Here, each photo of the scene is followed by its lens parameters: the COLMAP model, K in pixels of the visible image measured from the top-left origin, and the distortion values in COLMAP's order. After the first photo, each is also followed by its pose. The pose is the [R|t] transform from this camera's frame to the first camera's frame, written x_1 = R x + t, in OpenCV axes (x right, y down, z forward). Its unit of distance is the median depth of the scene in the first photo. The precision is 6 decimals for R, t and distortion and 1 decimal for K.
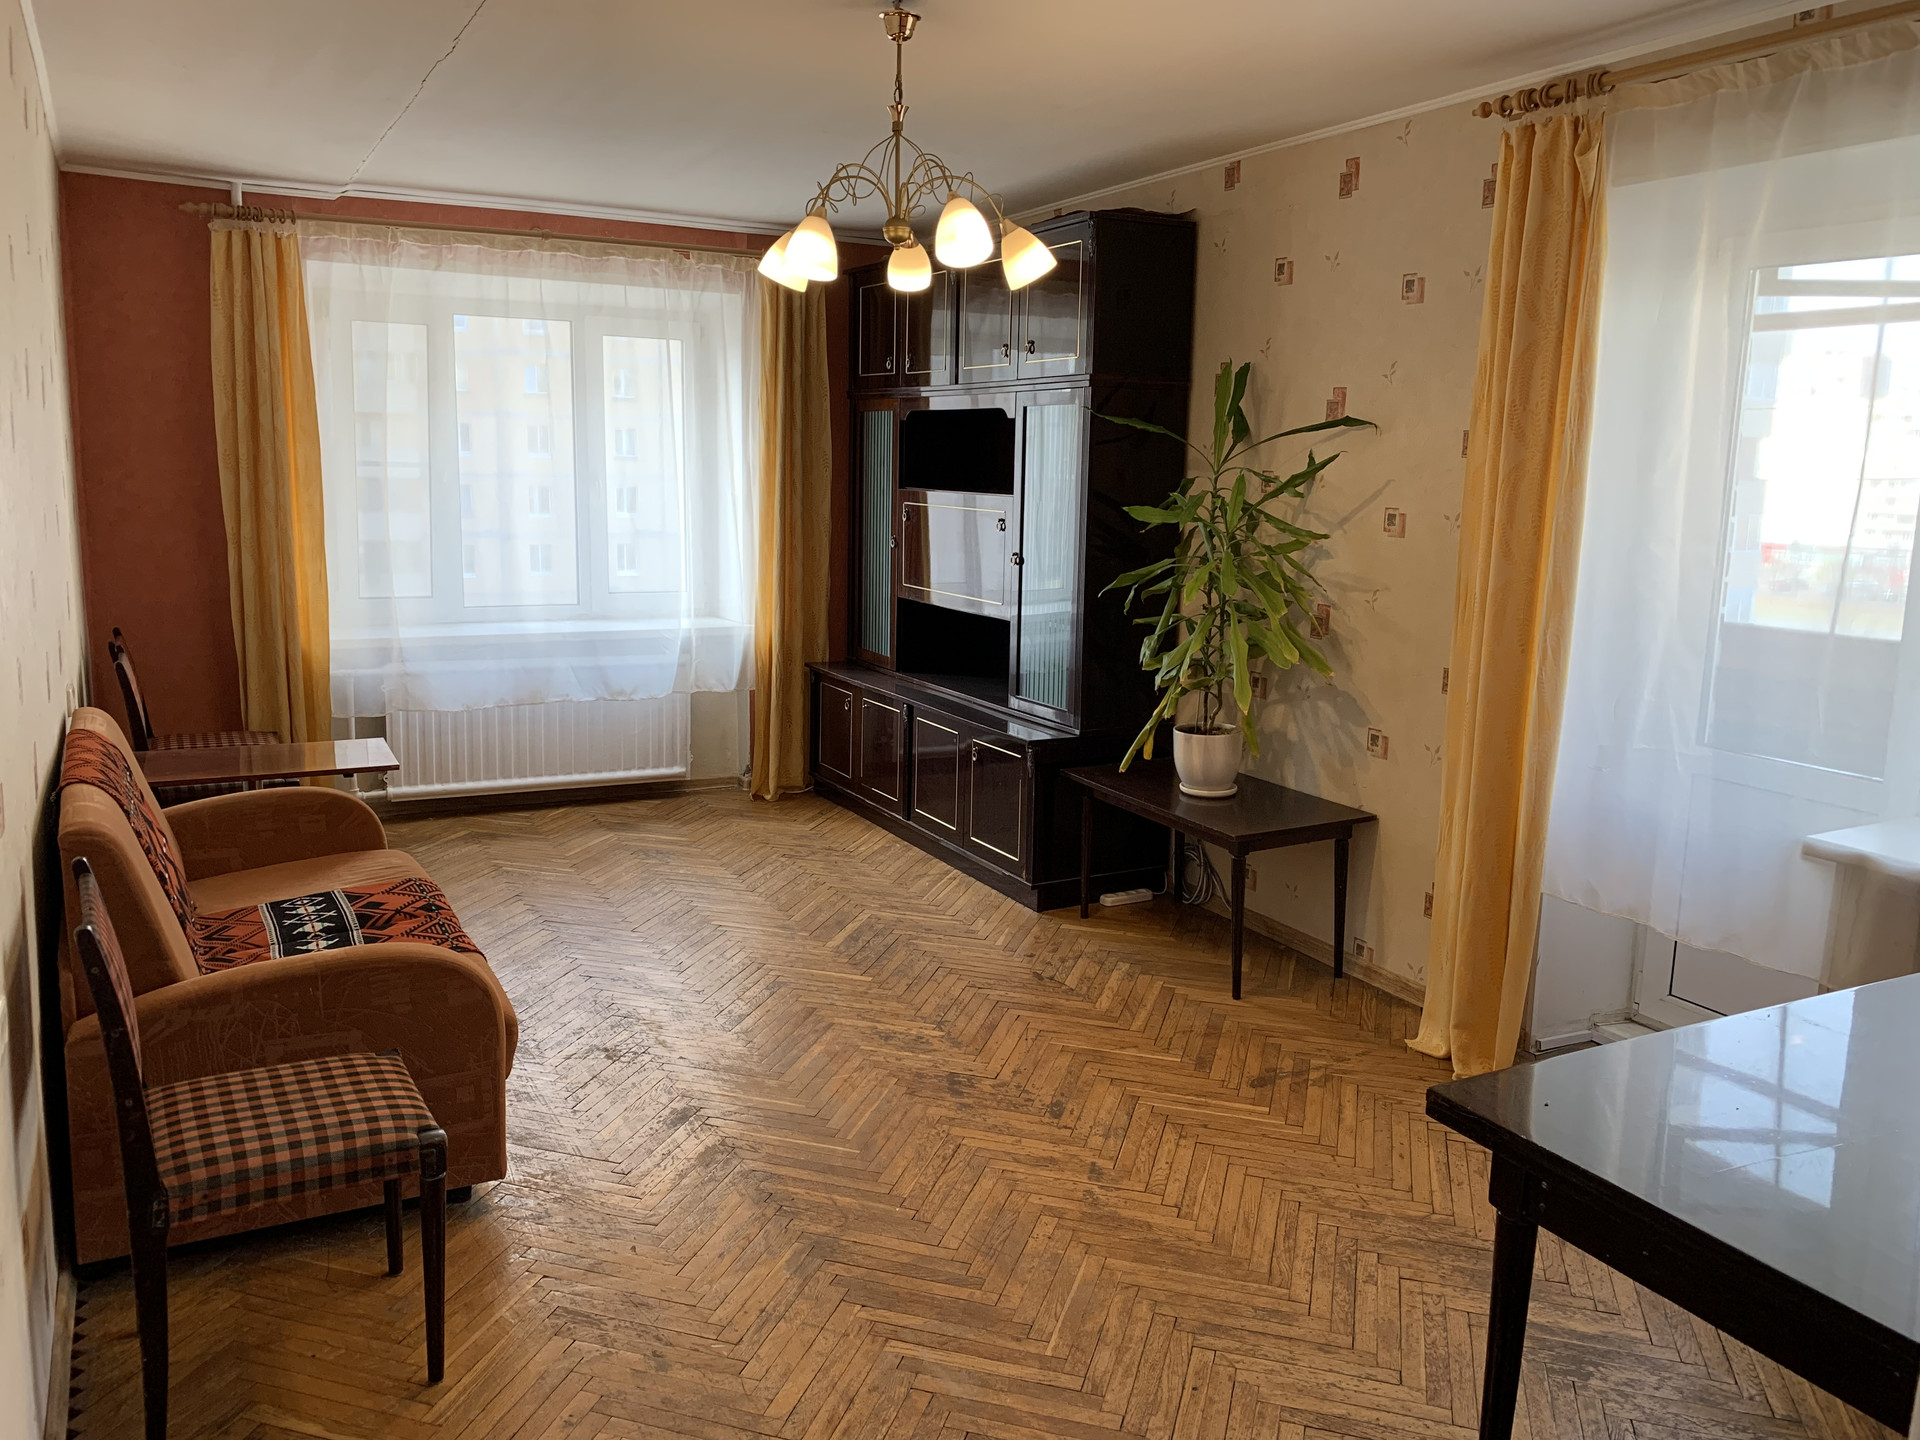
lens RADIAL K [[1477.3, 0, 963.3], [0, 1477.3, 708.6], [0, 0, 1]] dist [0.059255, -0.071782]
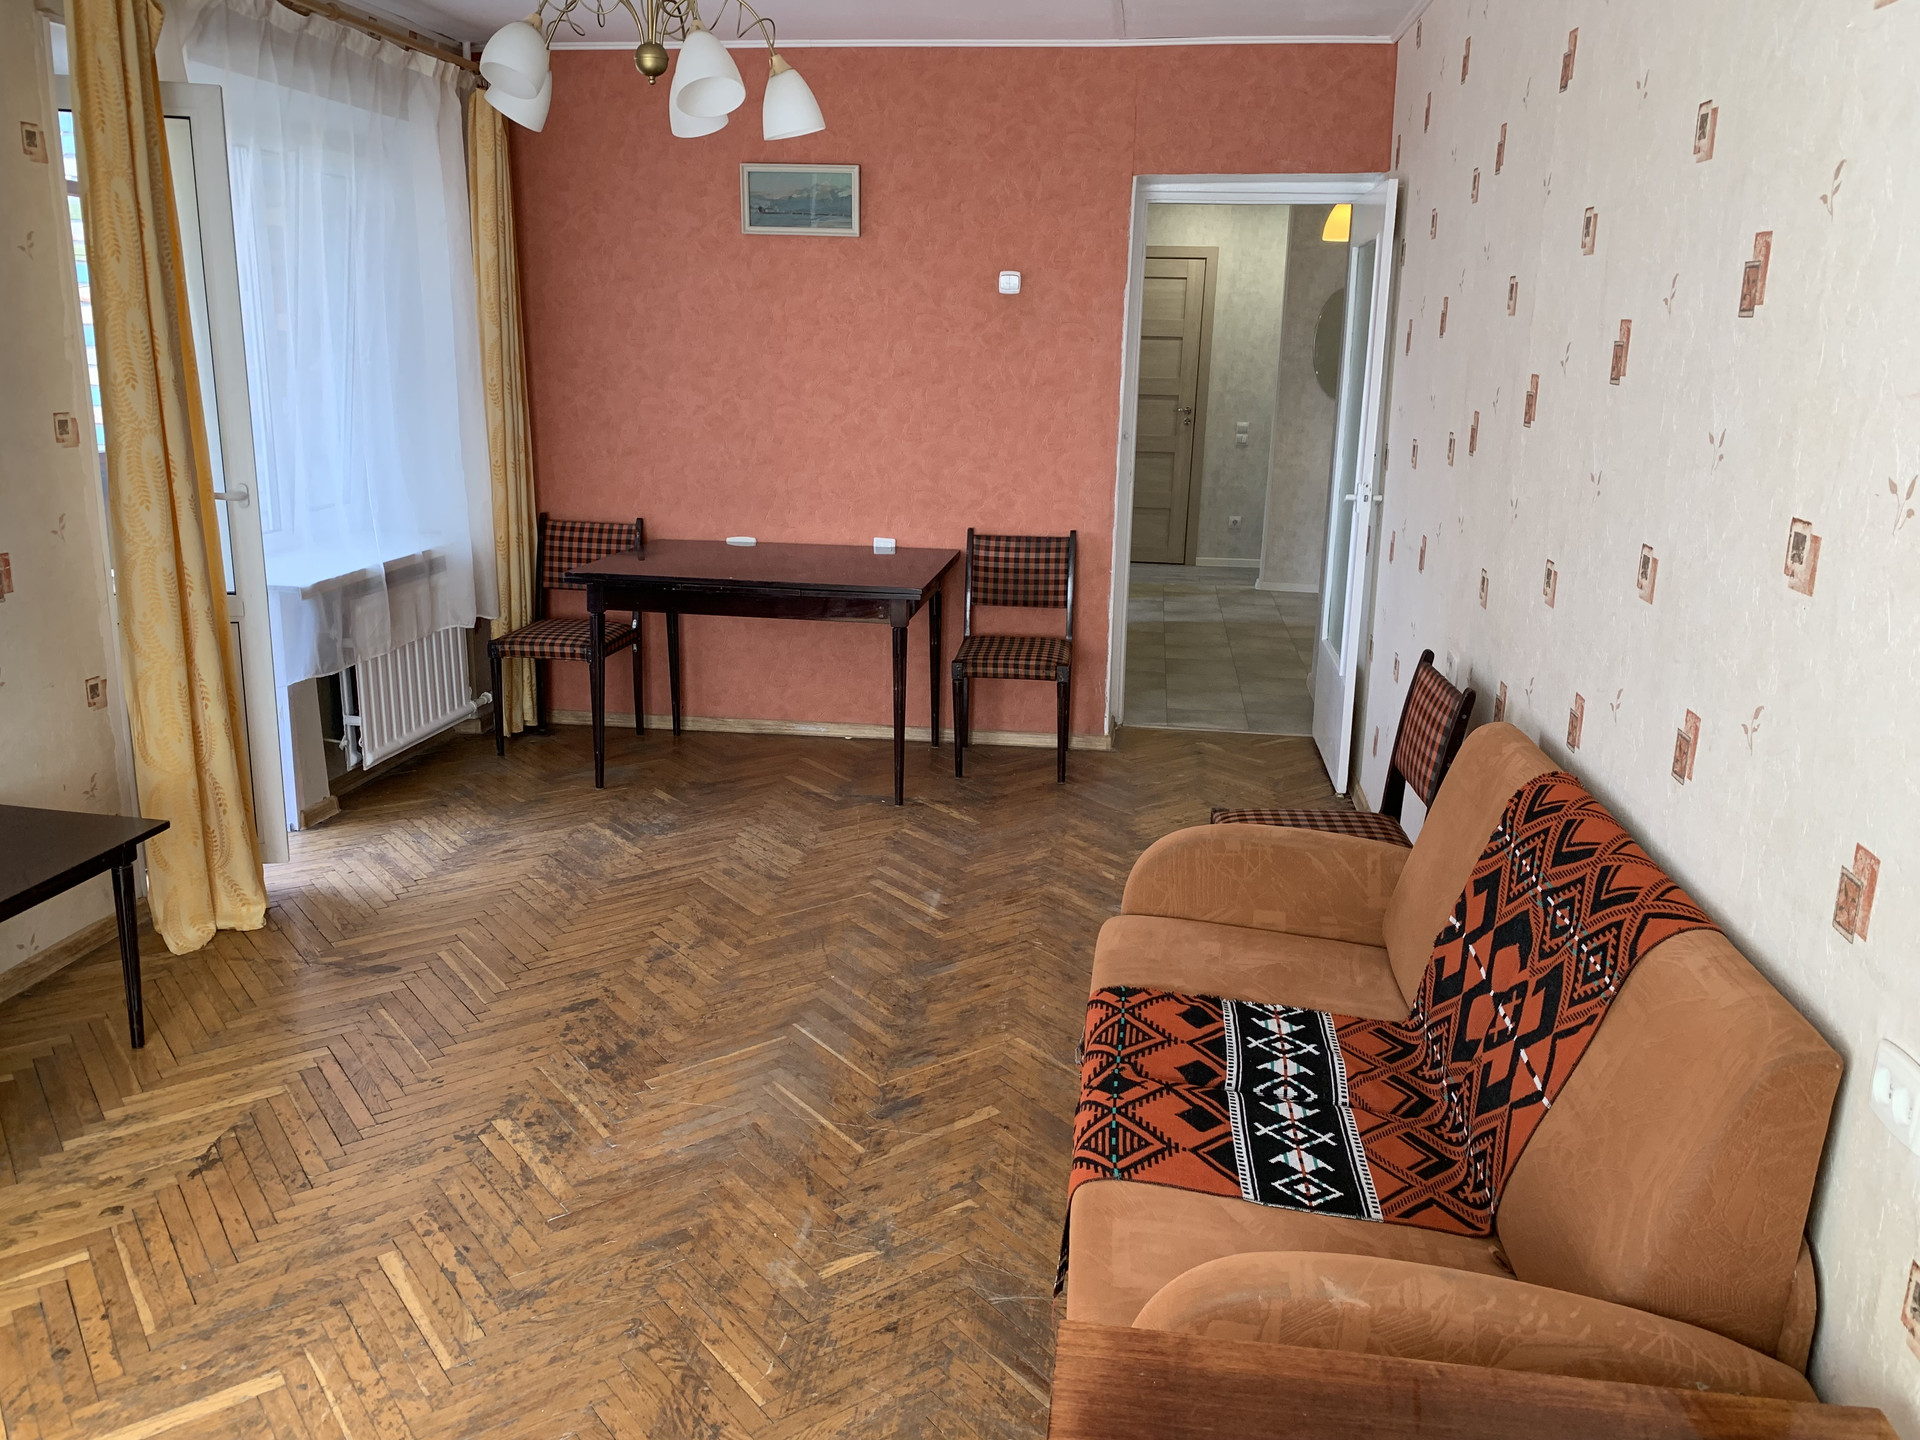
lens RADIAL K [[1477.3, 0, 963.3], [0, 1477.3, 708.6], [0, 0, 1]] dist [0.059255, -0.071782]
pose [[-0.810935, -0.183850, 0.555503, -0.626789], [0.059126, 0.918751, 0.390384, -0.268273], [-0.582141, 0.349421, -0.734177, 1.448124]]
